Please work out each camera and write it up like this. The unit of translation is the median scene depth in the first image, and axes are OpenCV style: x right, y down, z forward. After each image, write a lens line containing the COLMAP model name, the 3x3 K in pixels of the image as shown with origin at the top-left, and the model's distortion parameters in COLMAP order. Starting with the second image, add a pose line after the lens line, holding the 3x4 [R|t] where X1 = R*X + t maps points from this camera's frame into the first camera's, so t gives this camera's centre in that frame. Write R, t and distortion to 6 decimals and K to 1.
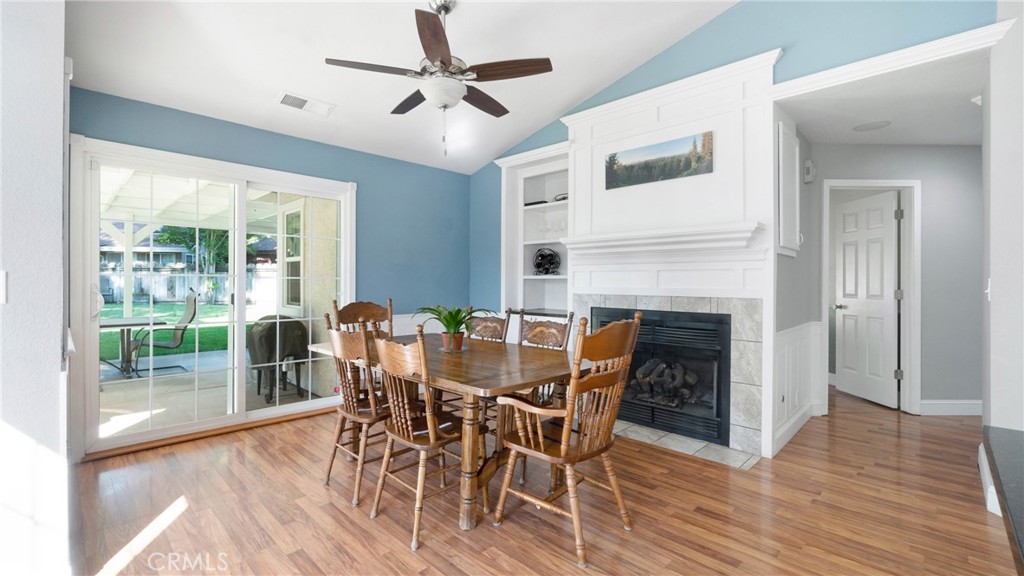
lens RADIAL K [[443.0, 0, 517.6], [0, 443.0, 281.8], [0, 0, 1]] dist [-0.000069, 0.000046]
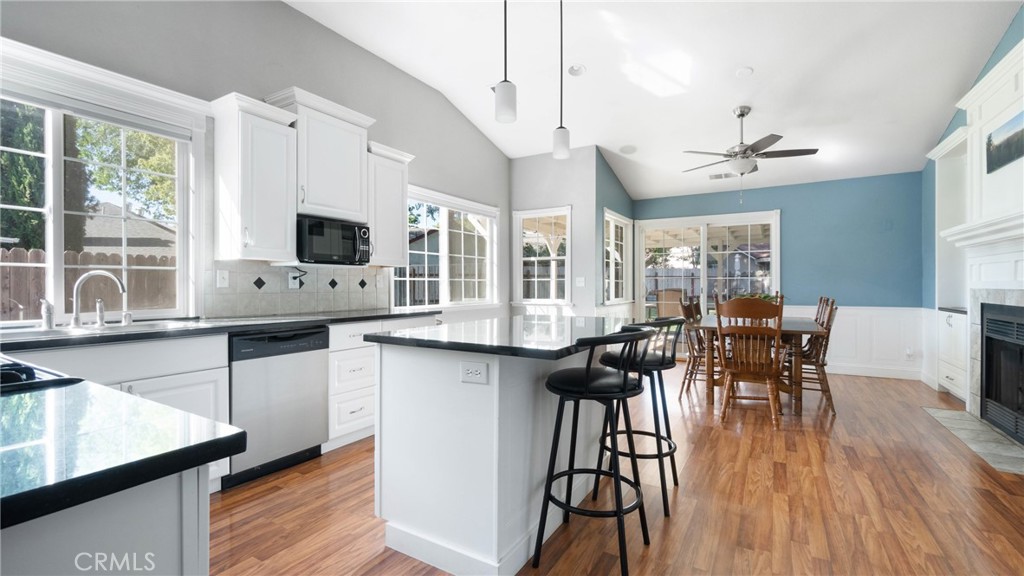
lens RADIAL K [[443.0, 0, 512.3], [0, 443.0, 287.5], [0, 0, 1]] dist [-0.000069, 0.000046]
pose [[0.233737, -0.000974, -0.972299, 1.067870], [0.005505, 0.999985, 0.000322, 0.025396], [0.972284, -0.005428, 0.233739, -0.203109]]
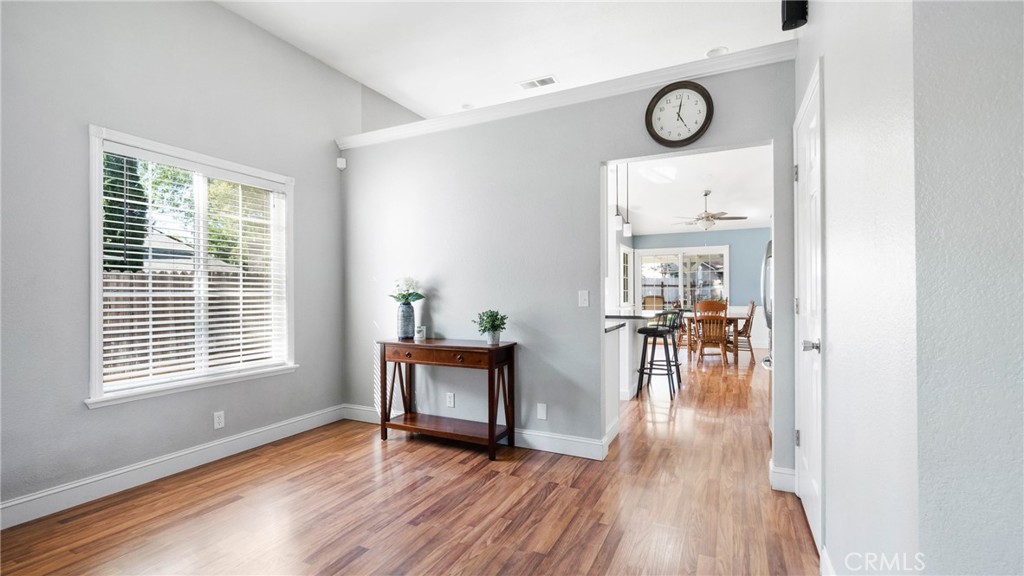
lens RADIAL K [[443.0, 0, 516.6], [0, 443.0, 293.3], [0, 0, 1]] dist [-0.000069, 0.000046]
pose [[0.313343, -0.002886, -0.949636, 1.836200], [0.006919, 0.999976, -0.000756, 0.014325], [0.949615, -0.006333, 0.313355, -0.900851]]
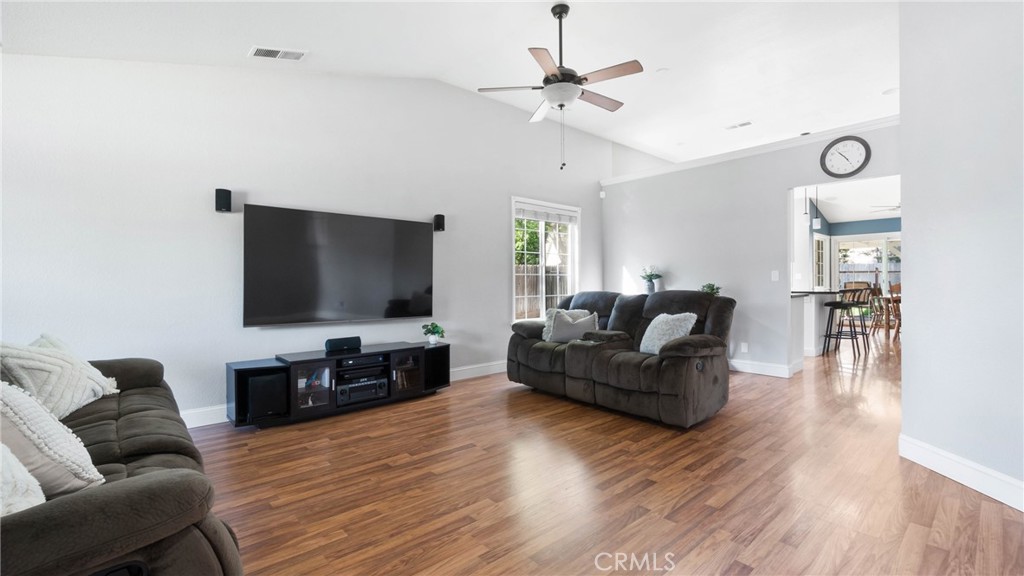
lens RADIAL K [[443.0, 0, 513.0], [0, 443.0, 288.3], [0, 0, 1]] dist [-0.000069, 0.000046]
pose [[-0.064121, 0.005302, -0.997928, 2.551906], [0.009373, 0.999945, 0.004711, 0.055622], [0.997898, -0.009052, -0.064167, -1.268073]]
